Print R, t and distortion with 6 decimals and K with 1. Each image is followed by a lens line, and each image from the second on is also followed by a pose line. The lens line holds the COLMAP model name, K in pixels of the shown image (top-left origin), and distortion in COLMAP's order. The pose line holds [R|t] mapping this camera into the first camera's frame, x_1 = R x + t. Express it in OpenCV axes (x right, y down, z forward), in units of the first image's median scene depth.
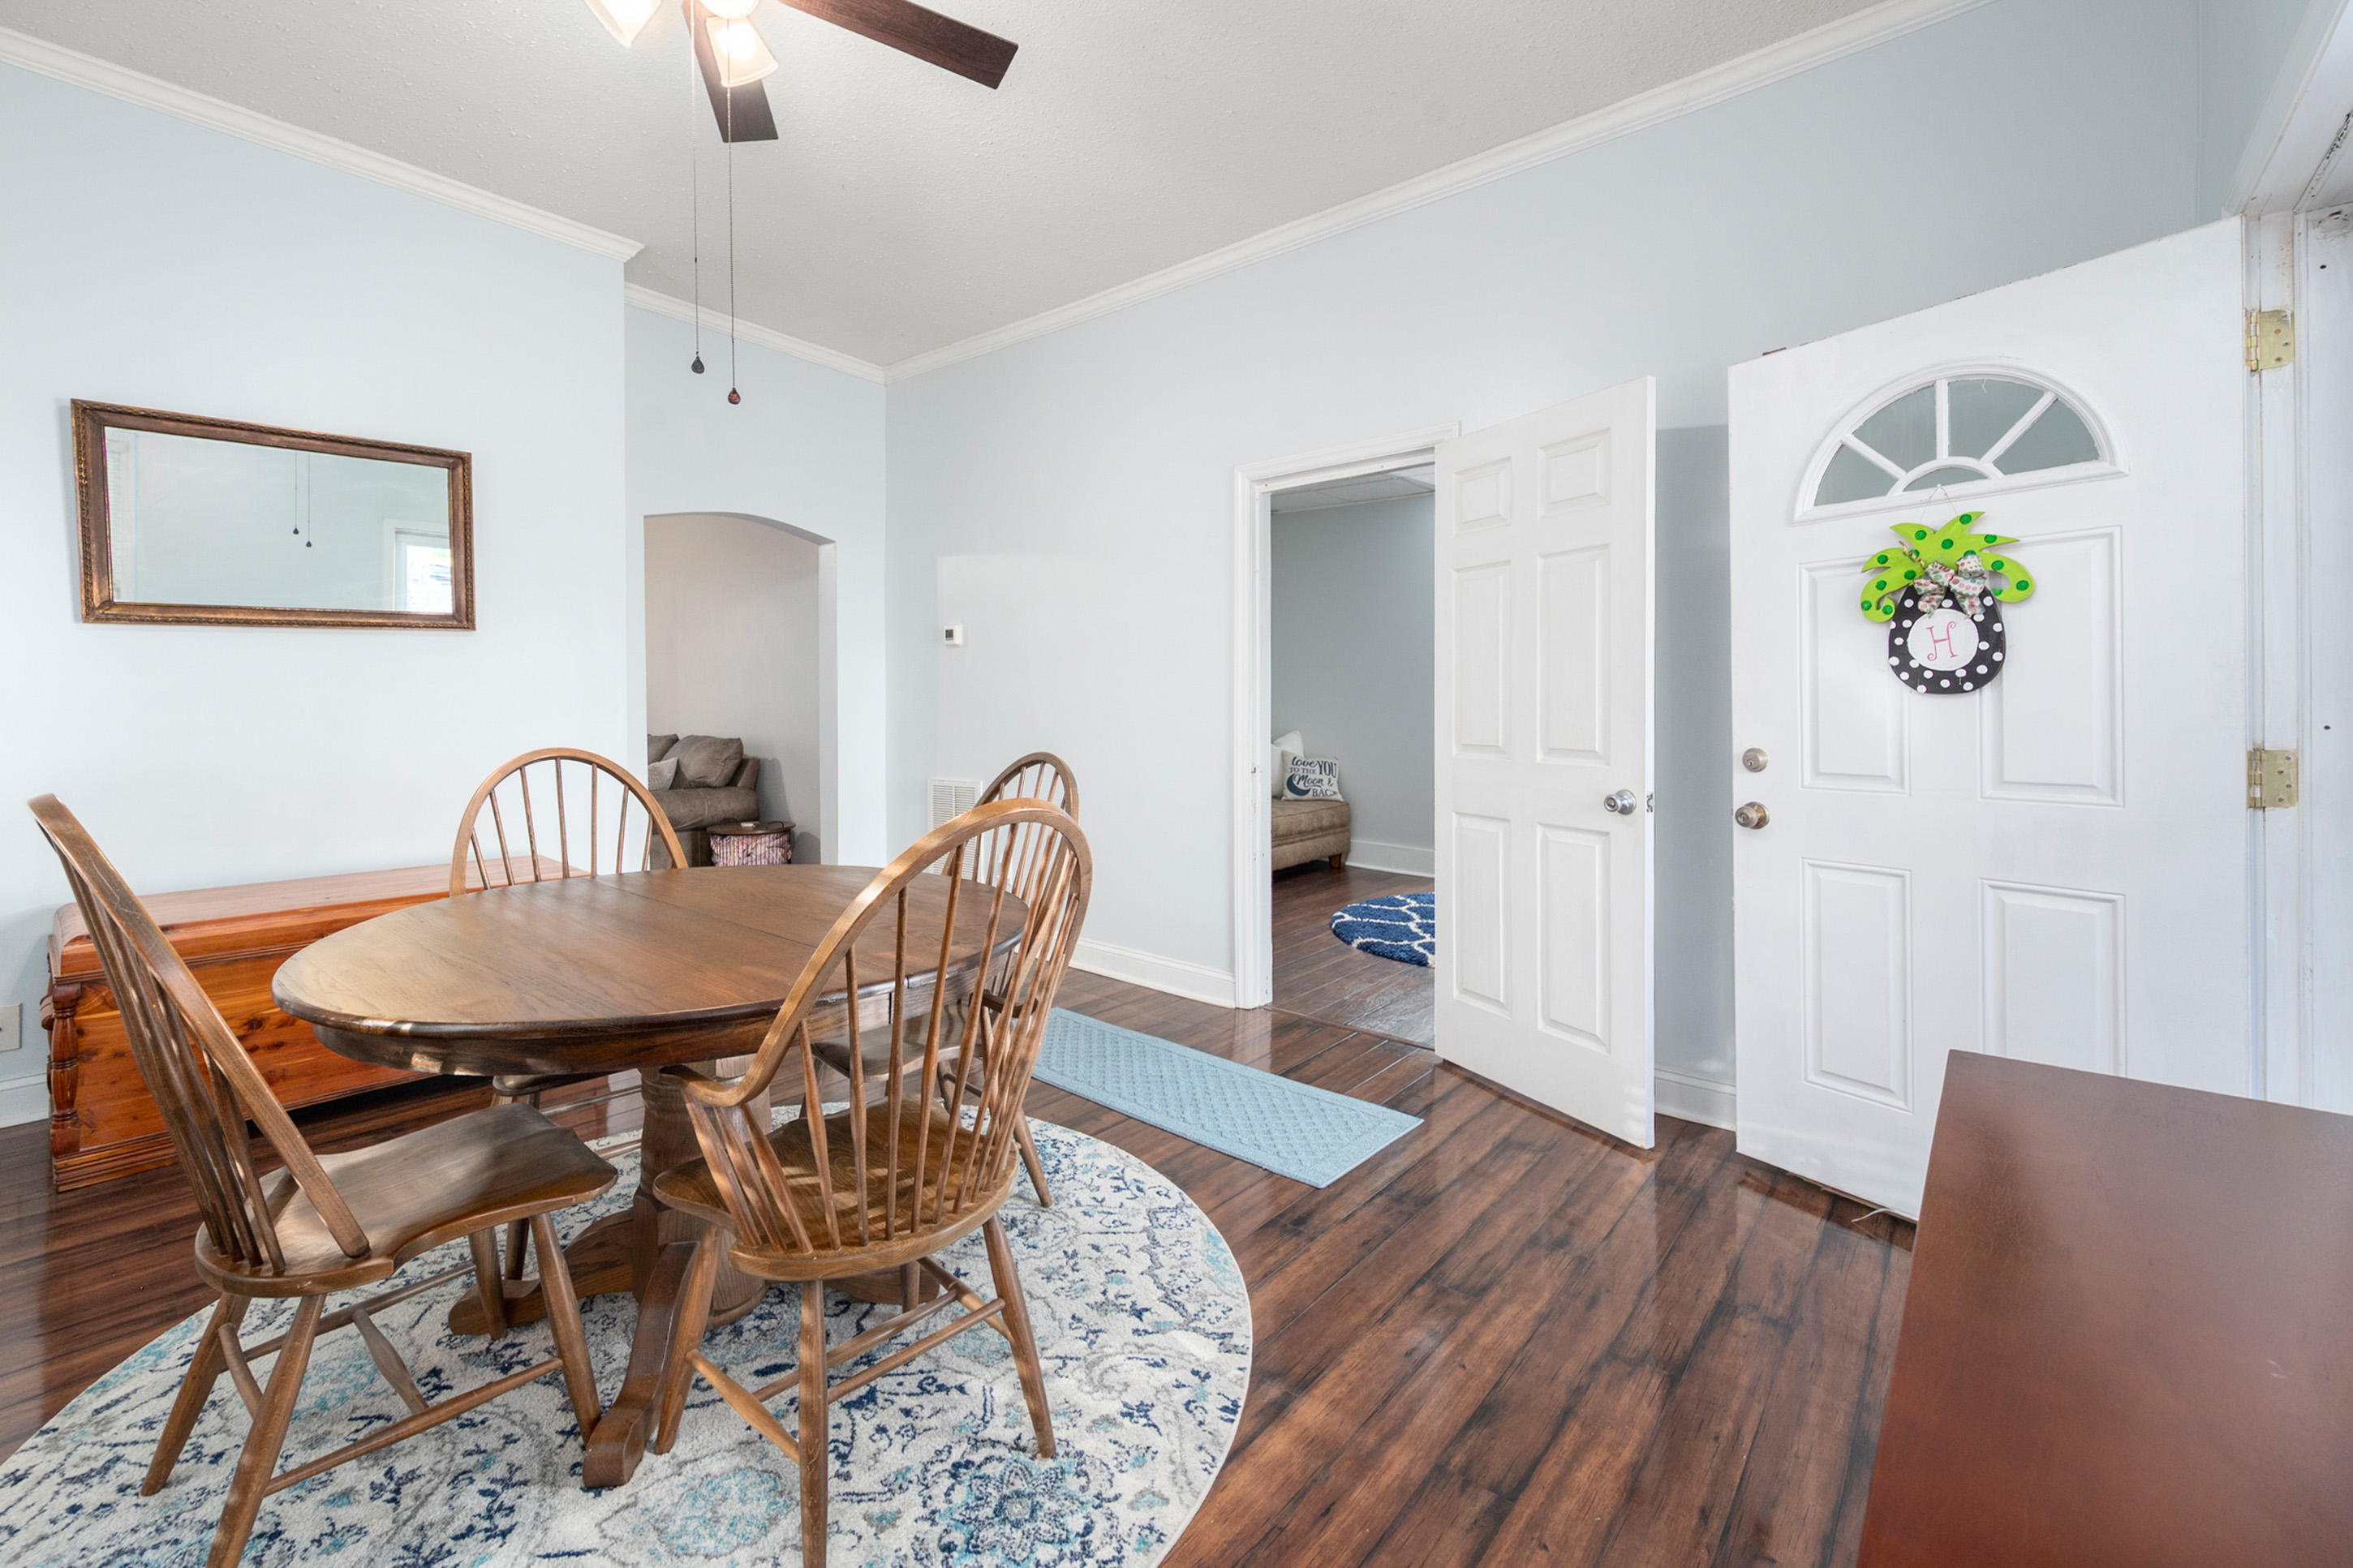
lens RADIAL K [[923.1, 0, 1210.6], [0, 923.1, 701.9], [0, 0, 1]] dist [-0.000286, -0.000024]
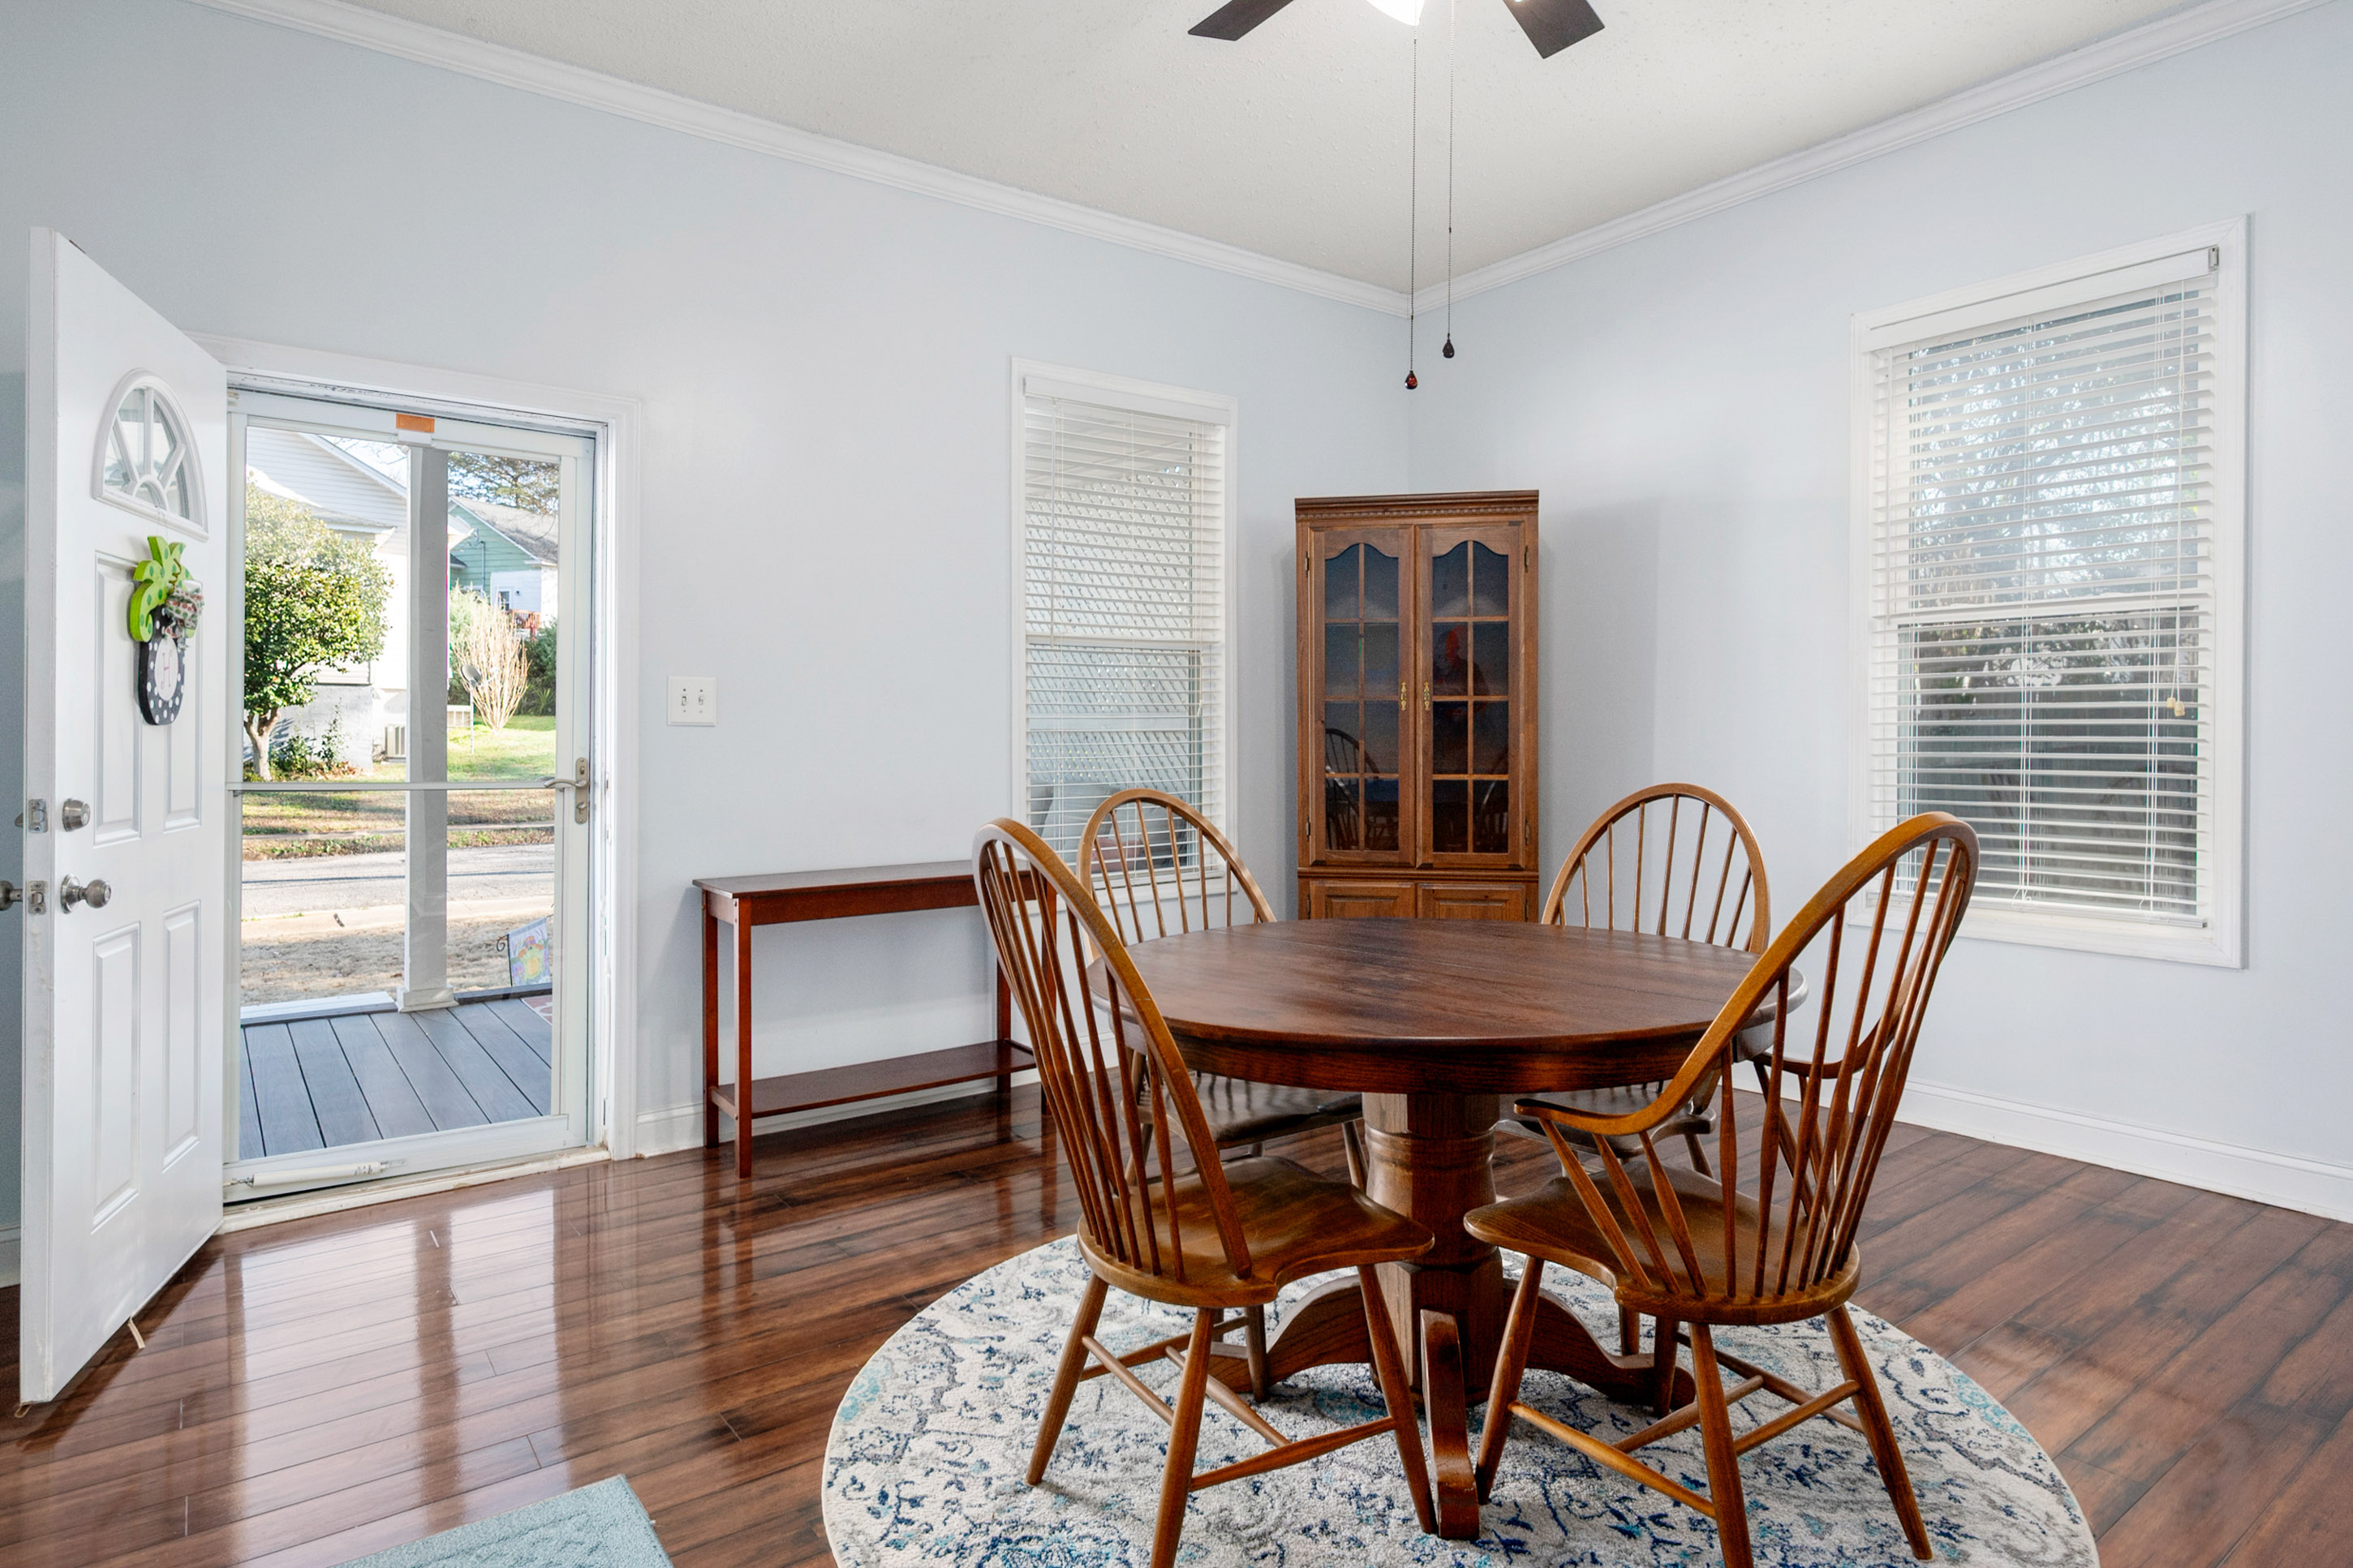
lens RADIAL K [[1309.9, 0, 1210.9], [0, 1309.9, 732.7], [0, 0, 1]] dist [-0.001966, -0.000687]
pose [[-0.967147, 0.006291, 0.254142, -0.616090], [0.005583, 0.999978, -0.003506, 0.012503], [-0.254158, -0.001972, -0.967161, 2.129228]]
